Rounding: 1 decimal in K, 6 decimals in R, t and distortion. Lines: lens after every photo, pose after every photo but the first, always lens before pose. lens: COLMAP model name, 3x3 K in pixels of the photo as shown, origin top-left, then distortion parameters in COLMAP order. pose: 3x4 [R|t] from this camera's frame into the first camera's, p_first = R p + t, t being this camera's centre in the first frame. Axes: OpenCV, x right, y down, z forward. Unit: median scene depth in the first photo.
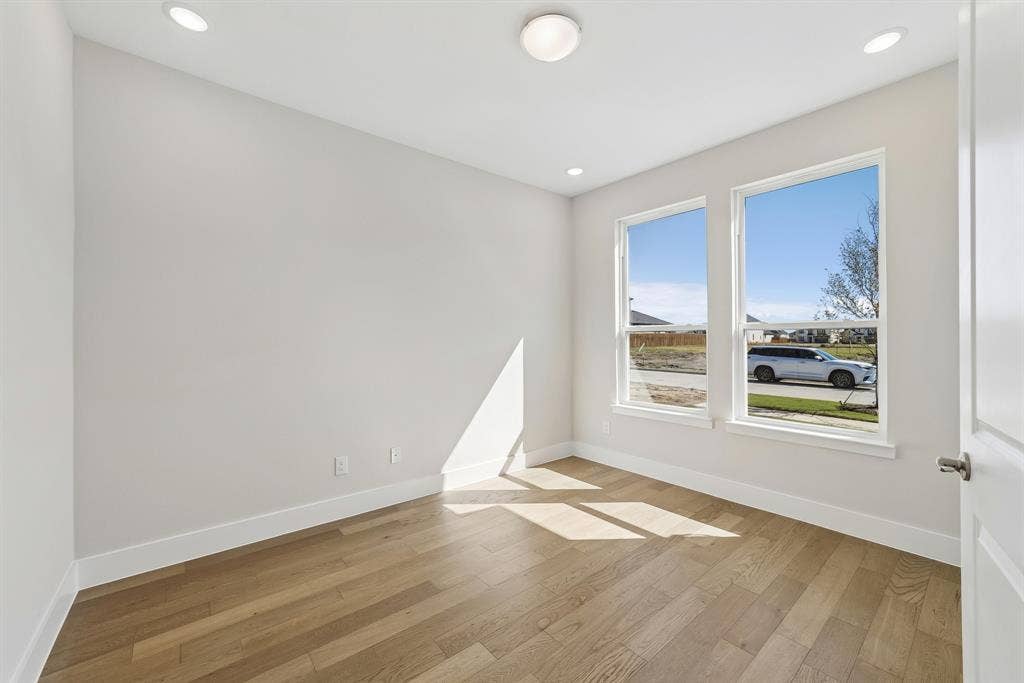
lens RADIAL K [[399.4, 0, 512.0], [0, 399.4, 341.5], [0, 0, 1]] dist [0.000685, 0.000188]
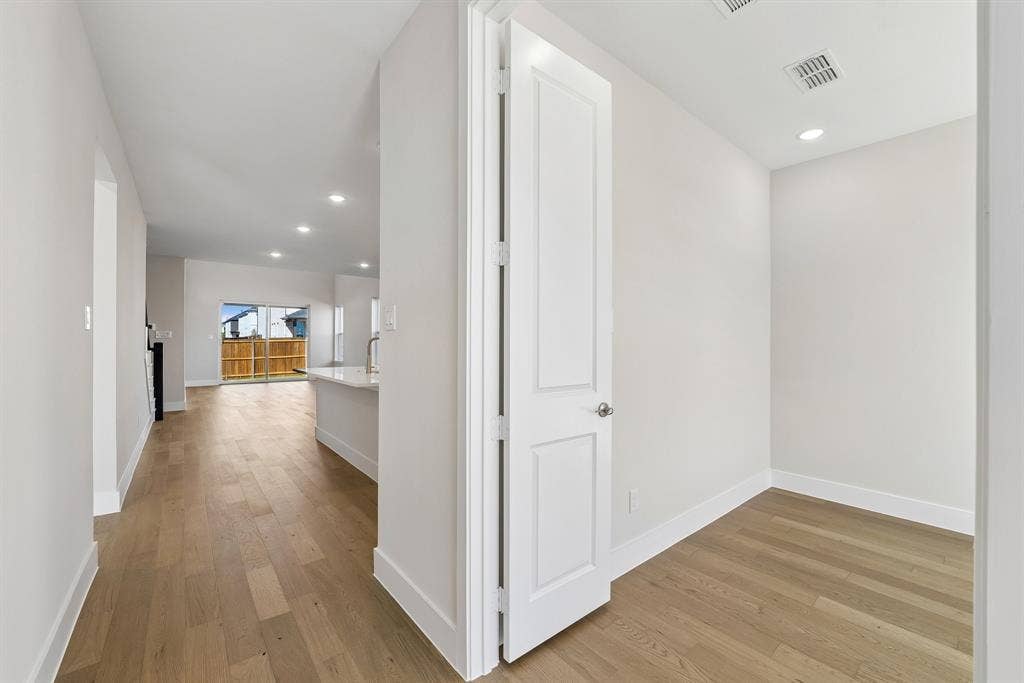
lens RADIAL K [[410.9, 0, 512.0], [0, 410.9, 341.5], [0, 0, 1]] dist [-0.000414, -0.000096]
pose [[-0.018393, -0.005476, -0.999816, 0.790938], [-0.003063, 0.999981, -0.005421, -0.001393], [0.999826, 0.002963, -0.018409, -0.116550]]
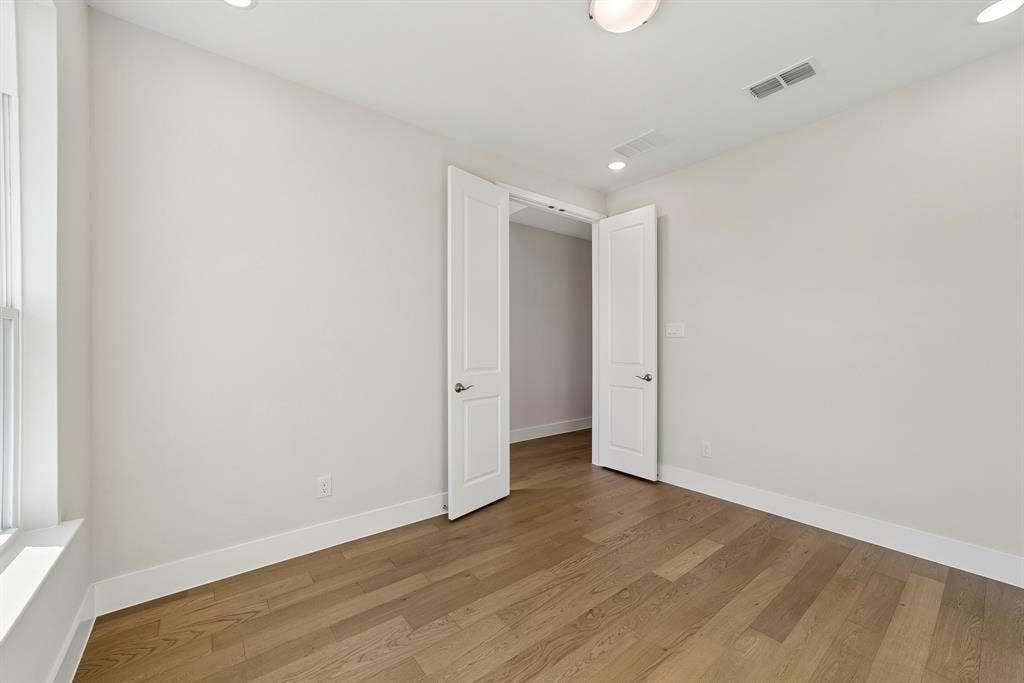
lens RADIAL K [[391.5, 0, 512.0], [0, 391.5, 341.5], [0, 0, 1]] dist [-0.000611, -0.000067]
pose [[-0.999543, -0.000248, 0.030234, 0.347317], [-0.000169, 0.999997, 0.002582, -0.015863], [-0.030235, 0.002576, -0.999540, 2.010141]]
